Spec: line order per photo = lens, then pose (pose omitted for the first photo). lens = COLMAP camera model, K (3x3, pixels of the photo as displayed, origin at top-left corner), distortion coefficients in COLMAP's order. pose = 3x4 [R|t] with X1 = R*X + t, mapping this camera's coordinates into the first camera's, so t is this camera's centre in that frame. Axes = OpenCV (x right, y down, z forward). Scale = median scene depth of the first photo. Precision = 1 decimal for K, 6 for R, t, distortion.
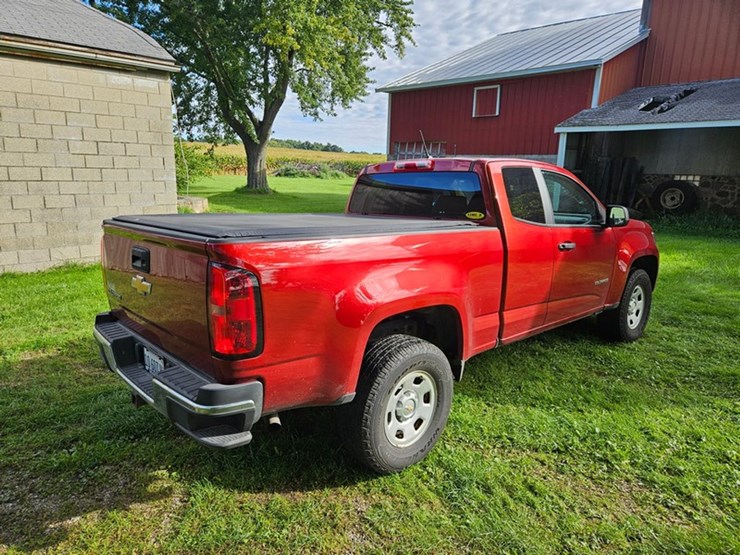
lens RADIAL K [[491.9, 0, 370.0], [0, 491.9, 277.5], [0, 0, 1]] dist [0.079934, -0.062311]
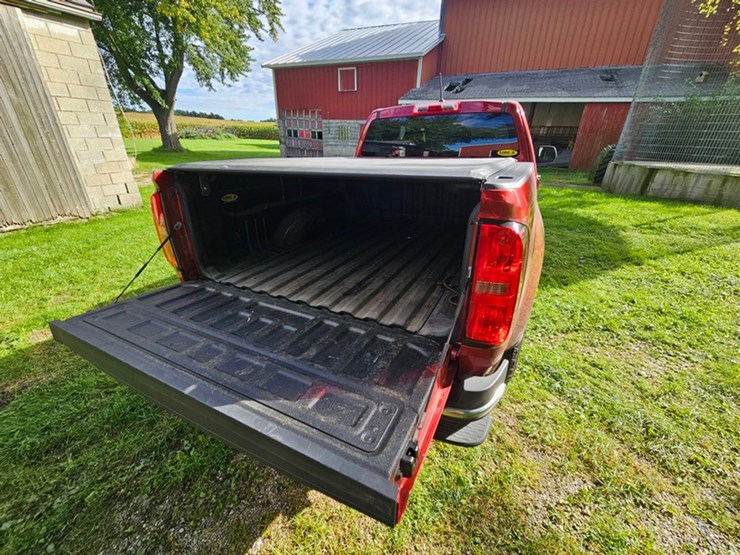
lens RADIAL K [[304.0, 0, 372.6], [0, 304.0, 272.9], [0, 0, 1]] dist [-0.002762, 0.000618]
pose [[0.934221, -0.152464, 0.322468, -0.051370], [0.080205, 0.970685, 0.226580, -0.005529], [-0.347560, -0.185813, 0.919063, 0.057293]]
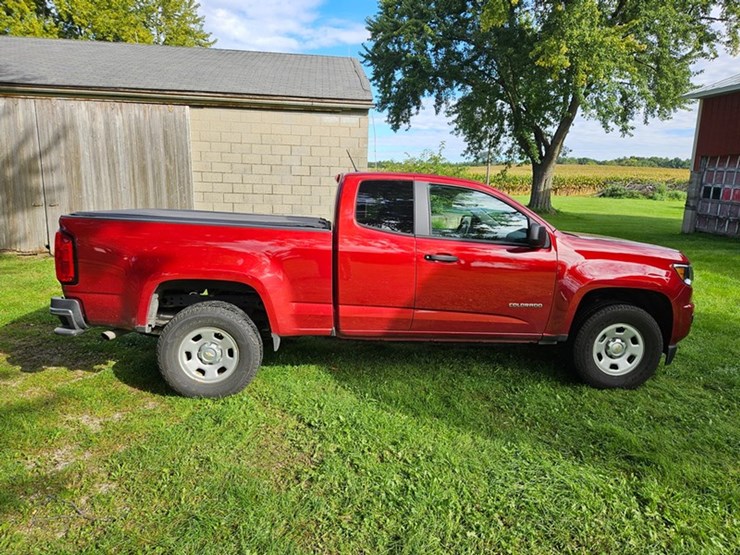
lens RADIAL K [[499.6, 0, 389.0], [0, 499.6, 273.3], [0, 0, 1]] dist [0.081622, -0.063102]
pose [[0.799420, 0.107332, -0.591107, 0.148491], [-0.137654, 0.990460, -0.006319, -0.001677], [0.584789, 0.086420, 0.806569, 0.018645]]
